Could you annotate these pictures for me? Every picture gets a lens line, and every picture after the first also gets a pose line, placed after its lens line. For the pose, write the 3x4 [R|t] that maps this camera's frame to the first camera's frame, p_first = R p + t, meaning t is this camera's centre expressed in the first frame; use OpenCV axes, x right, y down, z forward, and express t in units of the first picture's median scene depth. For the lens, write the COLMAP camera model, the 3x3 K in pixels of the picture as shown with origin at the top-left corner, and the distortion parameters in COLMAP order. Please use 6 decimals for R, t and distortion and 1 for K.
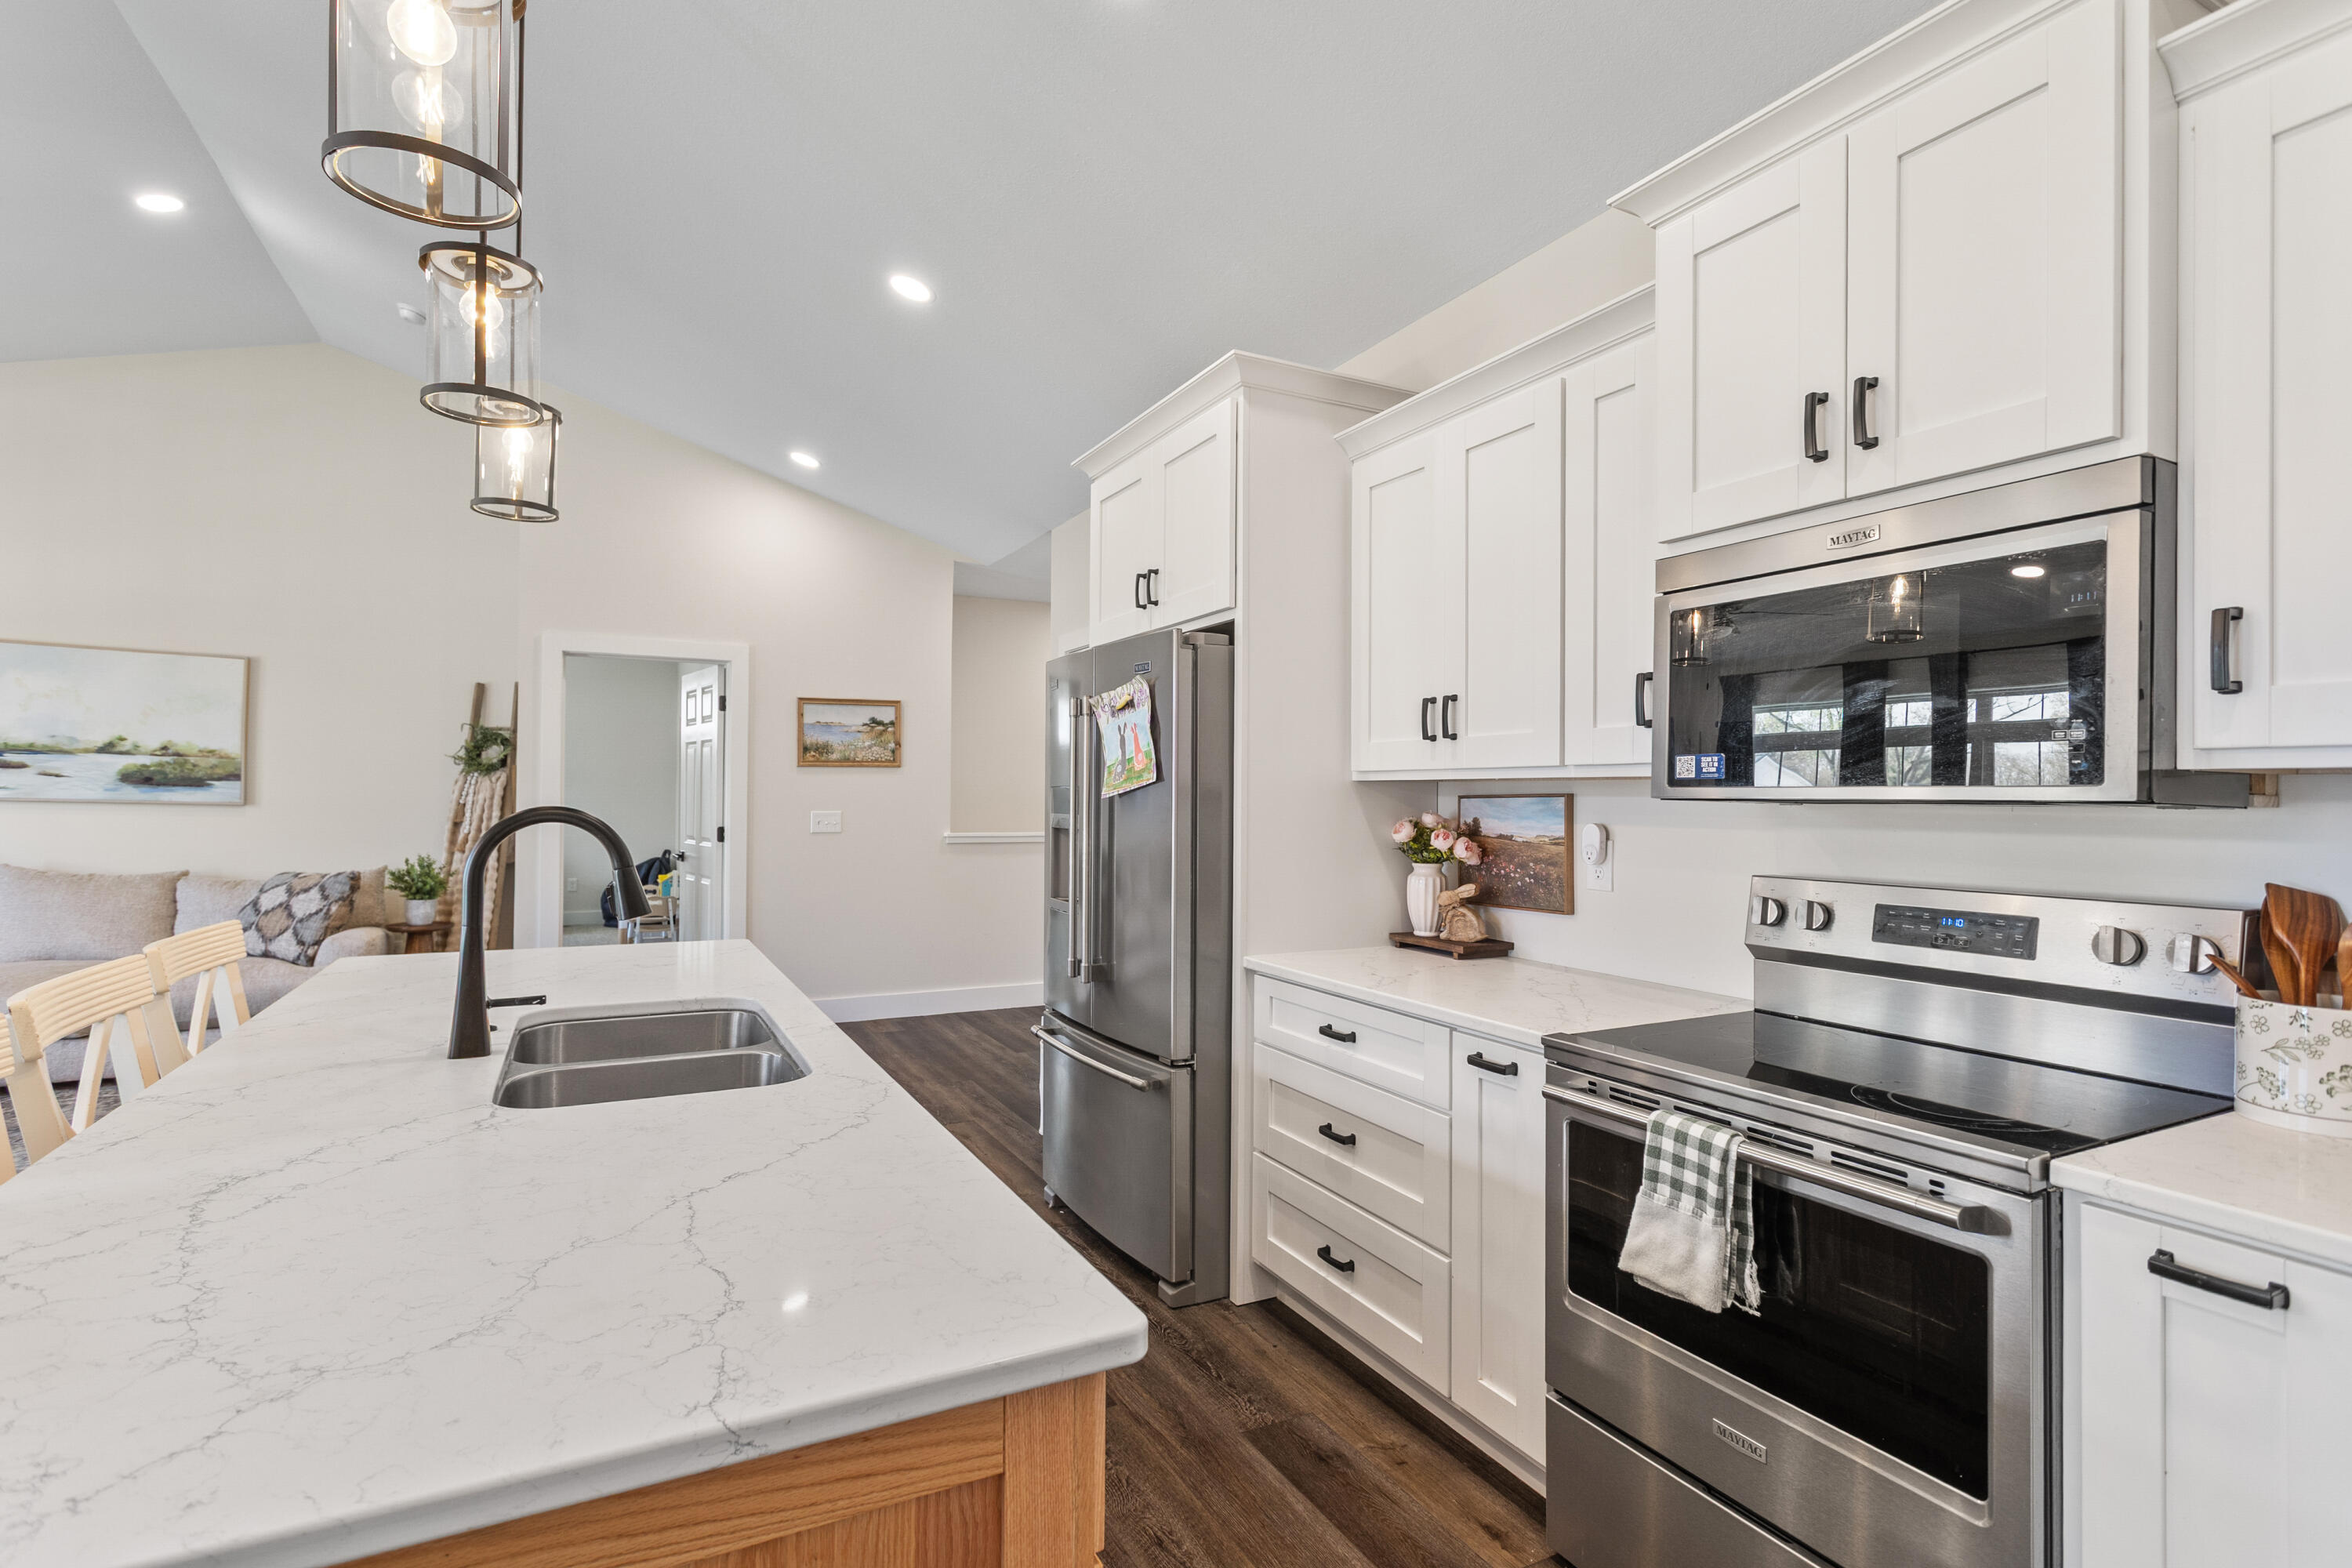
lens RADIAL K [[1116.4, 0, 1176.0], [0, 1116.4, 784.0], [0, 0, 1]] dist [0.000341, 0.000910]
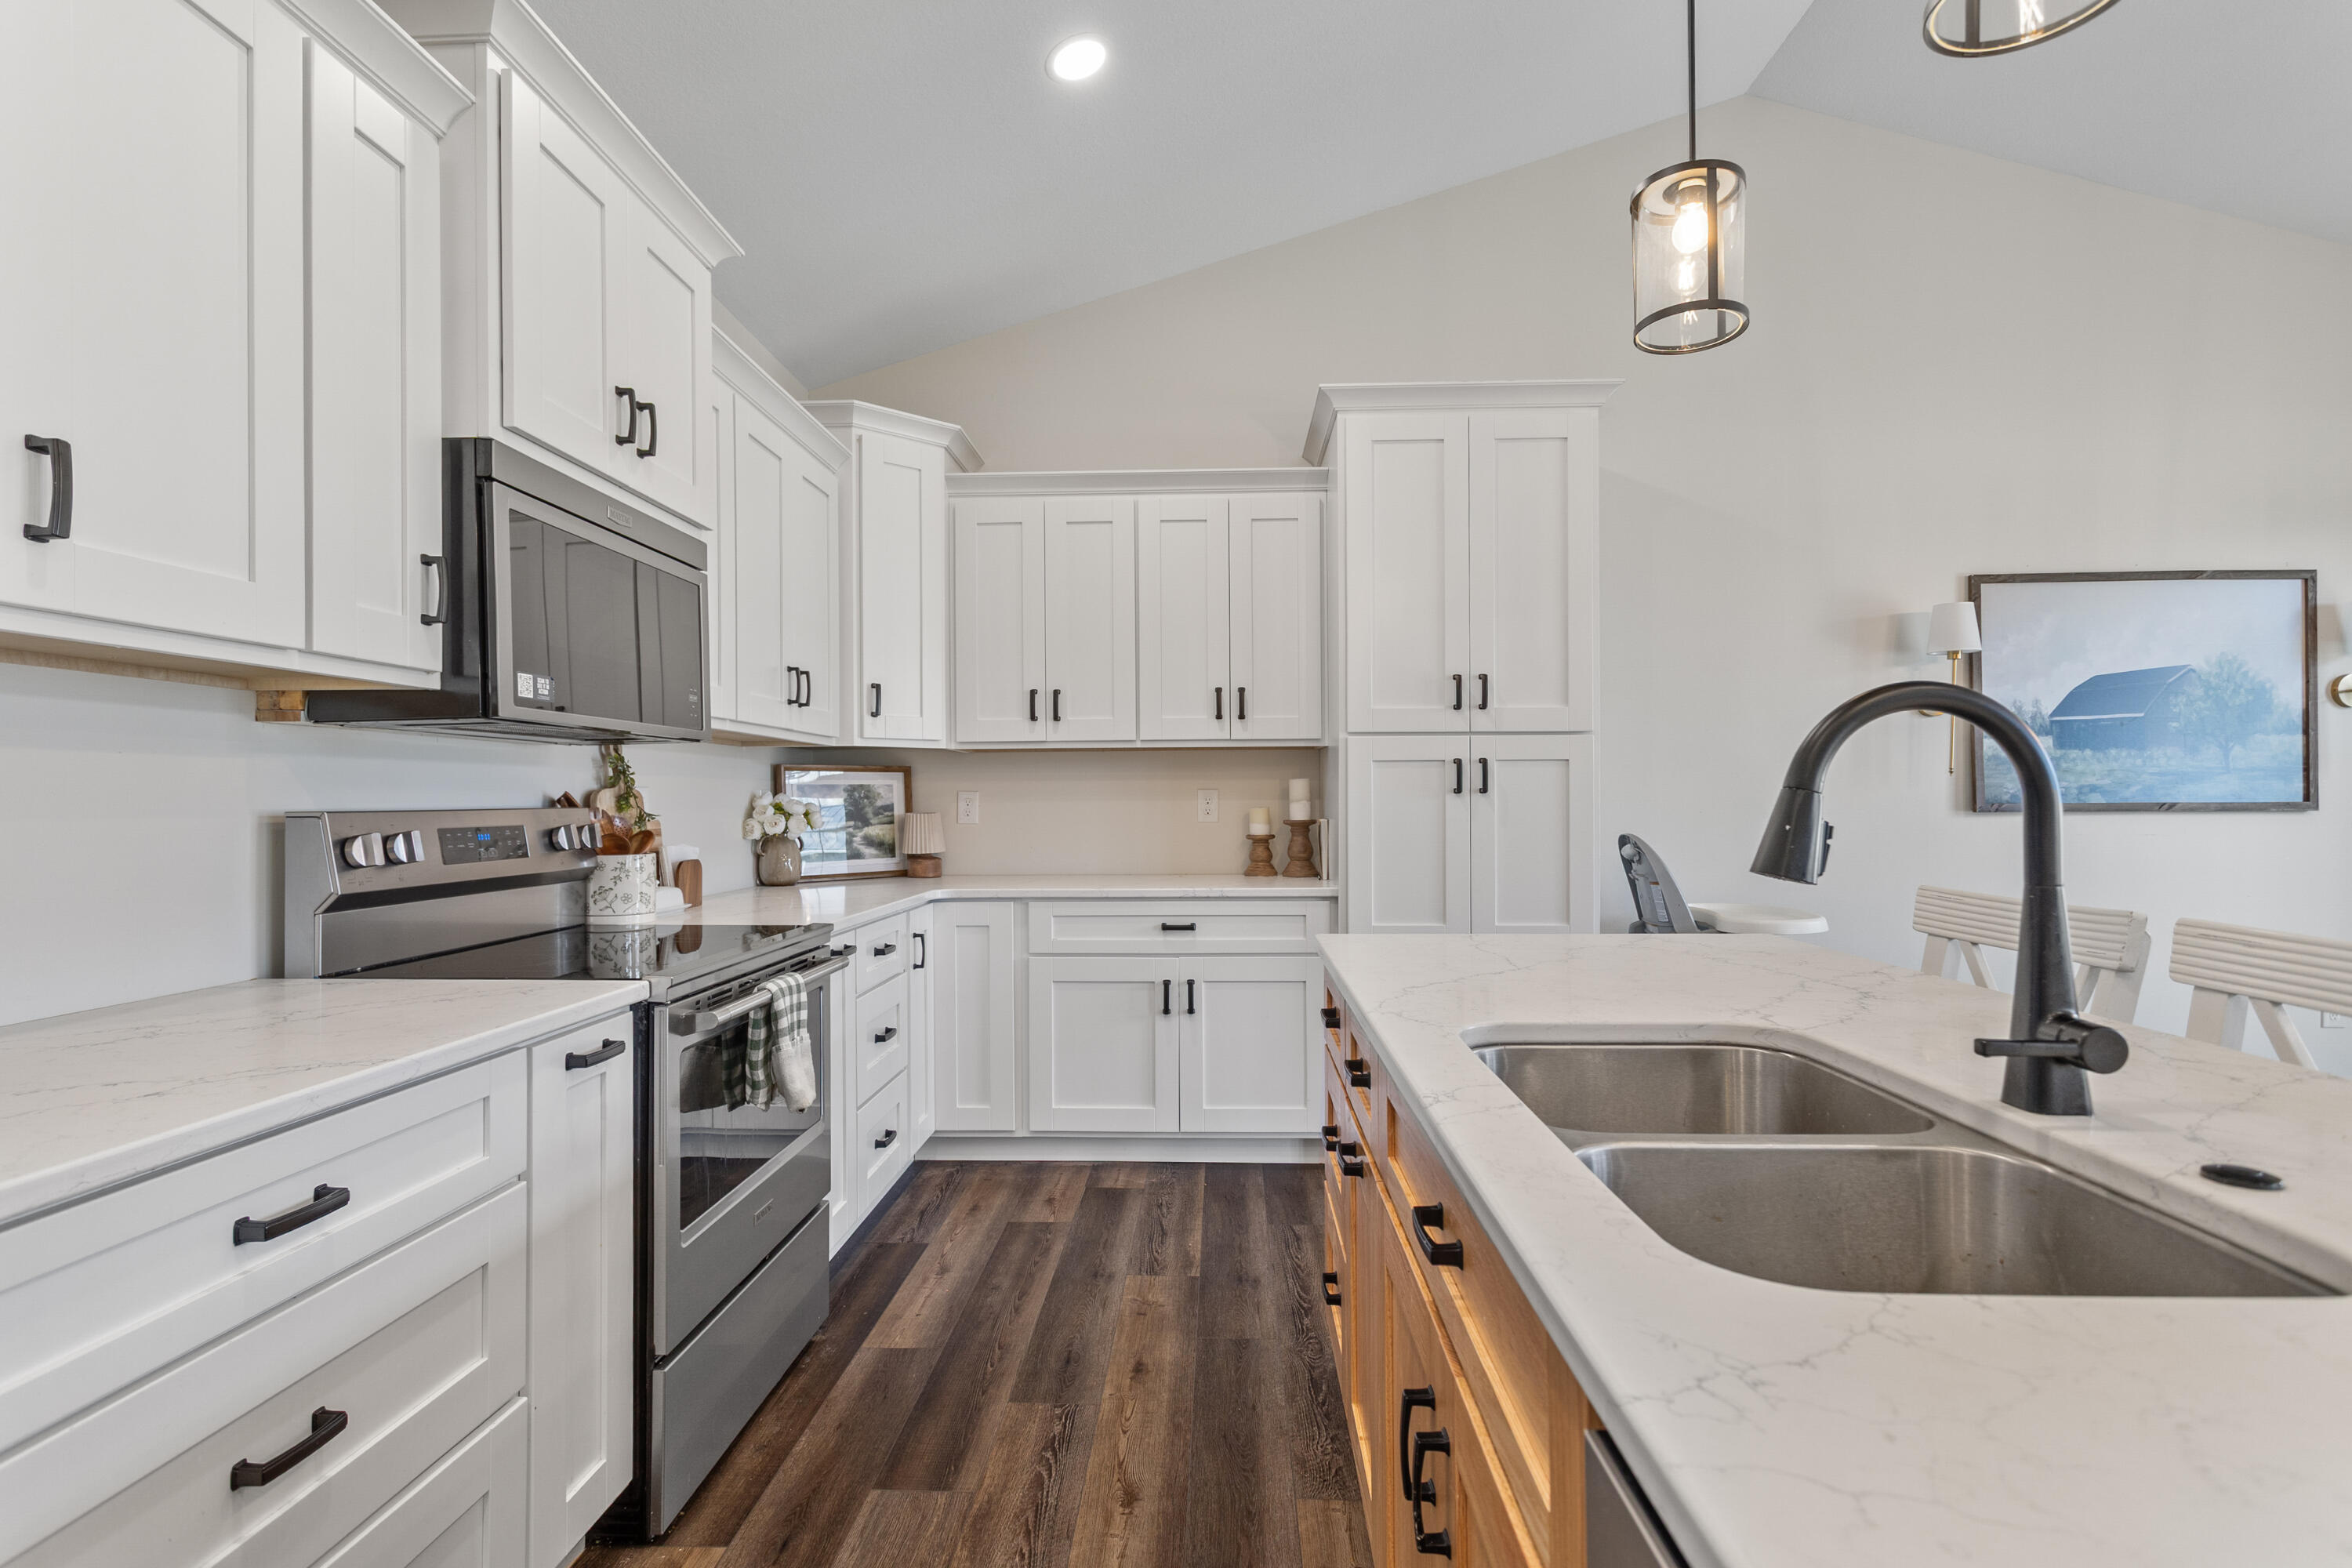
lens RADIAL K [[1116.4, 0, 1176.0], [0, 1116.4, 784.0], [0, 0, 1]] dist [0.000341, 0.000910]
pose [[-0.864278, 0.003038, 0.503005, -0.400414], [-0.007206, 0.999804, -0.018421, 0.066802], [-0.502963, -0.019546, -0.864087, 1.299568]]
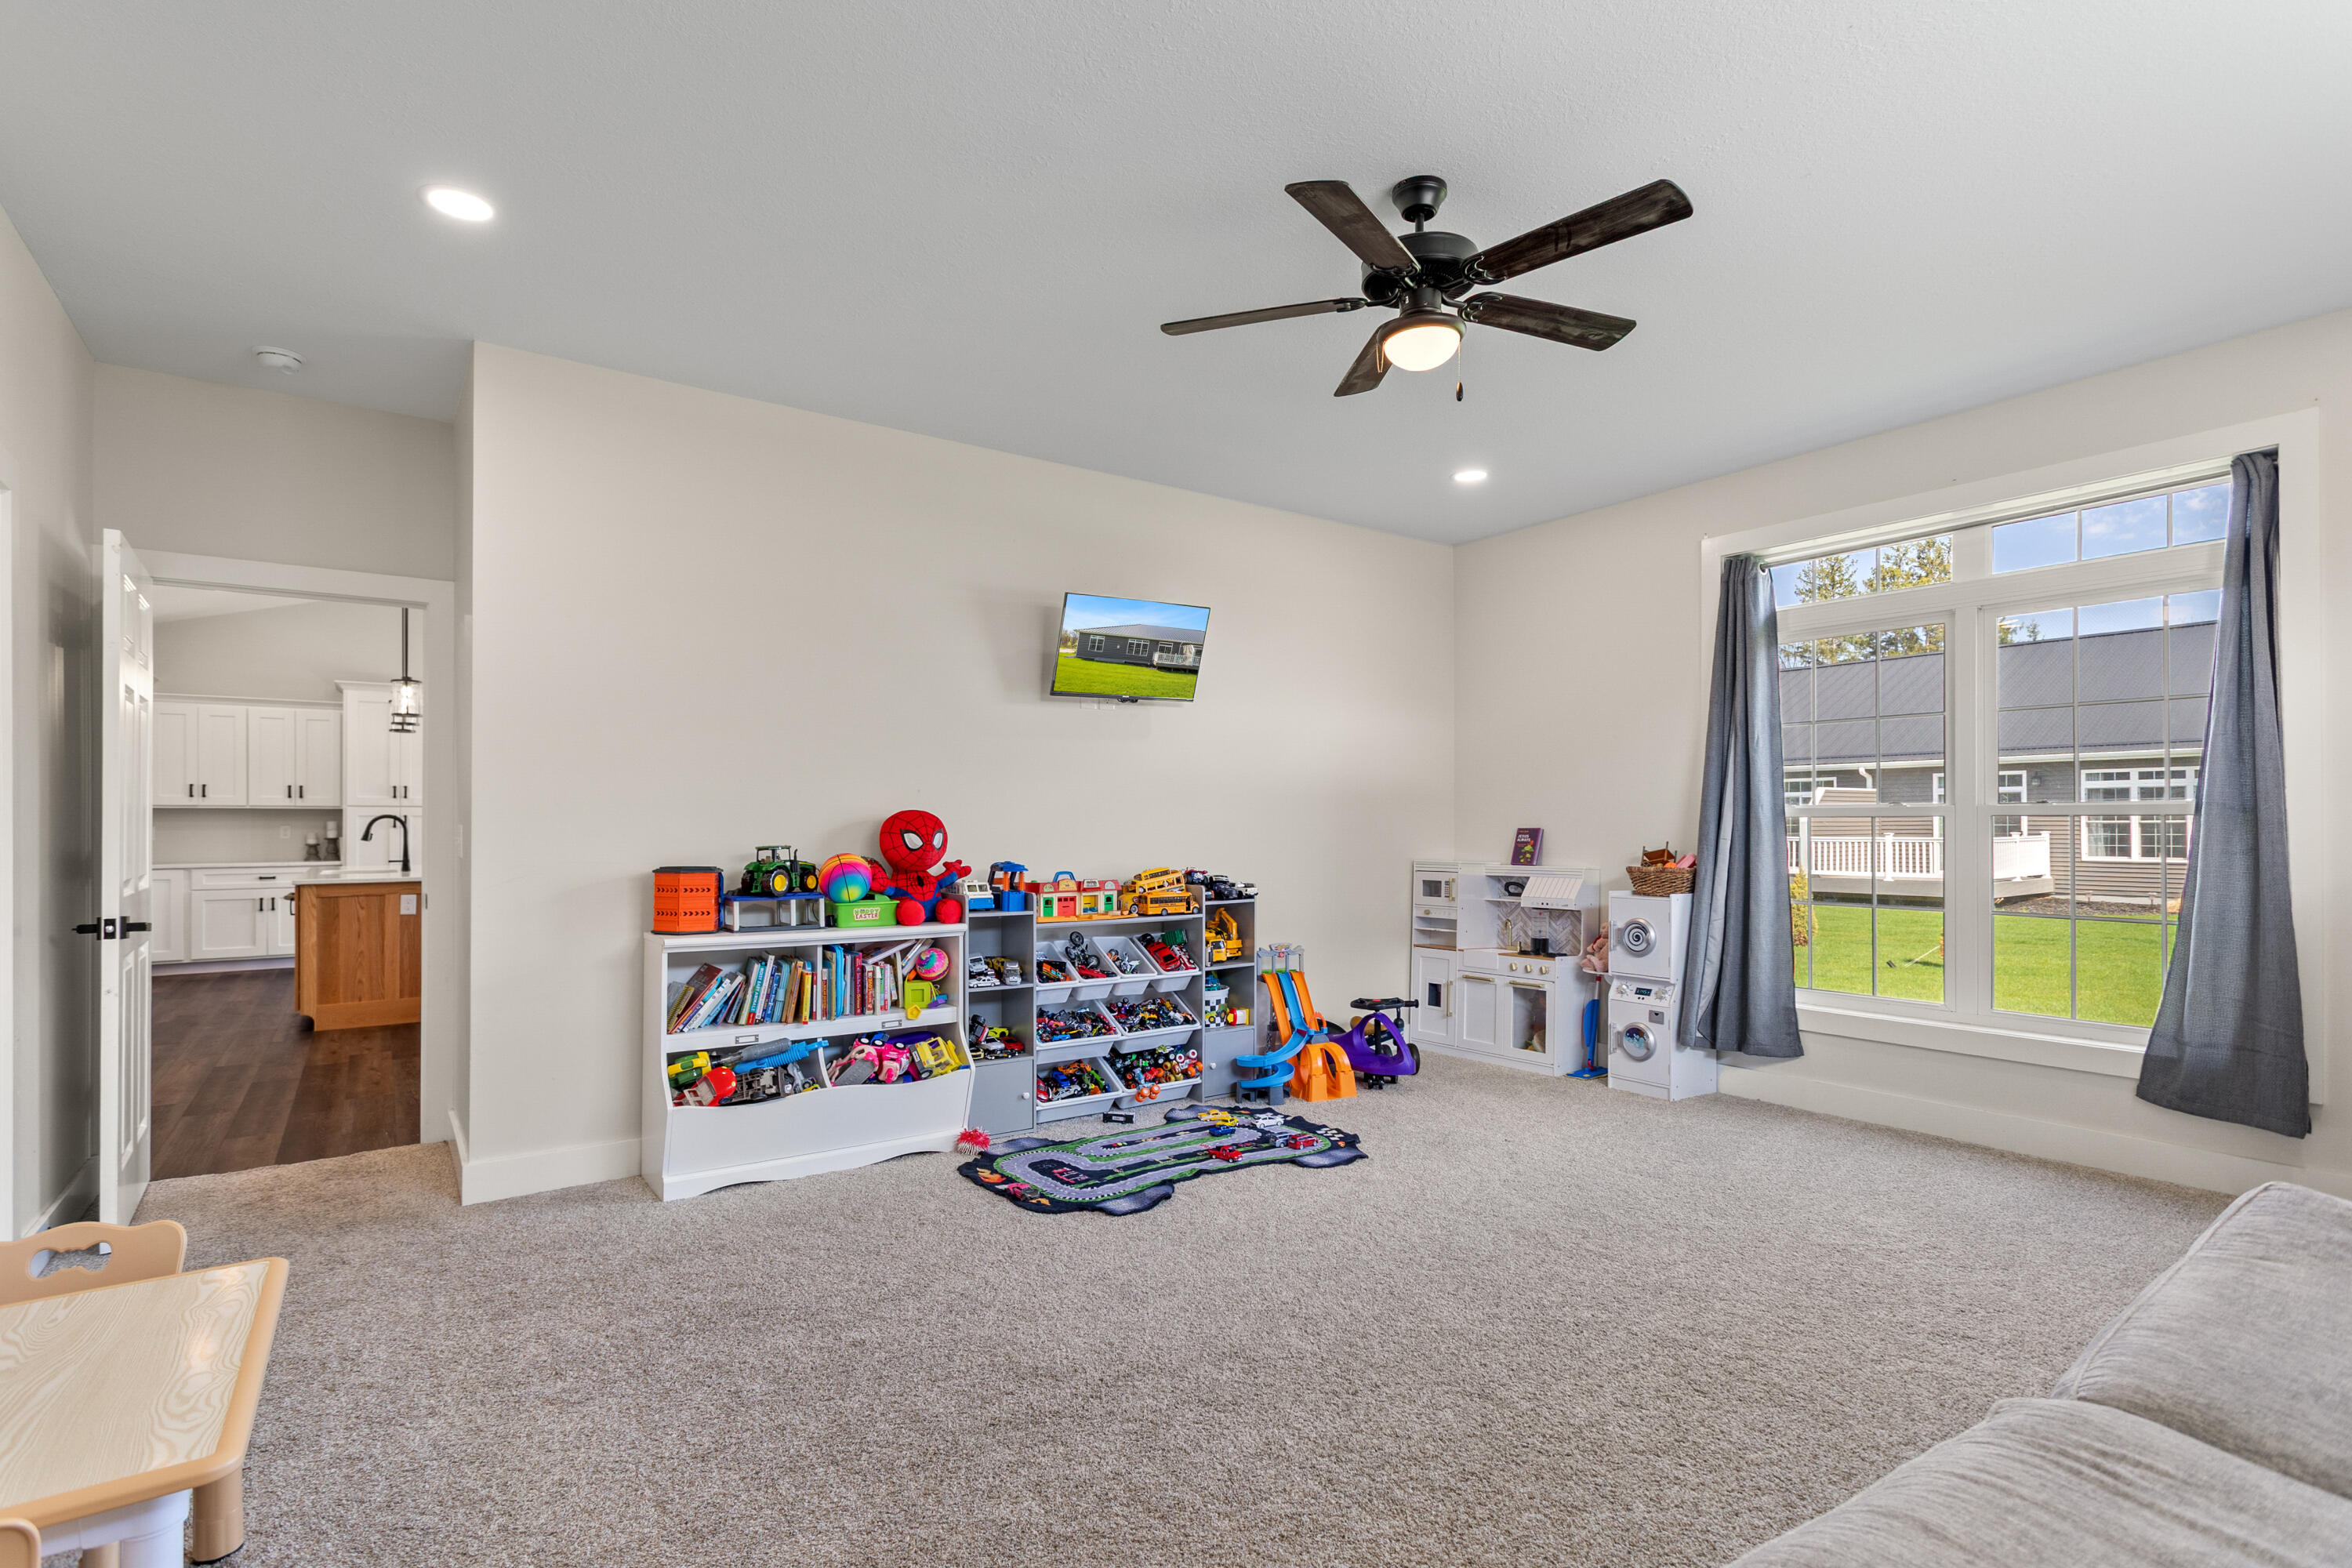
lens RADIAL K [[1120.2, 0, 1191.1], [0, 1120.2, 821.2], [0, 0, 1]] dist [-0.001261, -0.000094]
pose [[-0.990756, -0.005806, -0.135531, -2.358143], [-0.003958, 0.999896, -0.013901, 0.071887], [0.135598, -0.013236, -0.990676, 4.381452]]
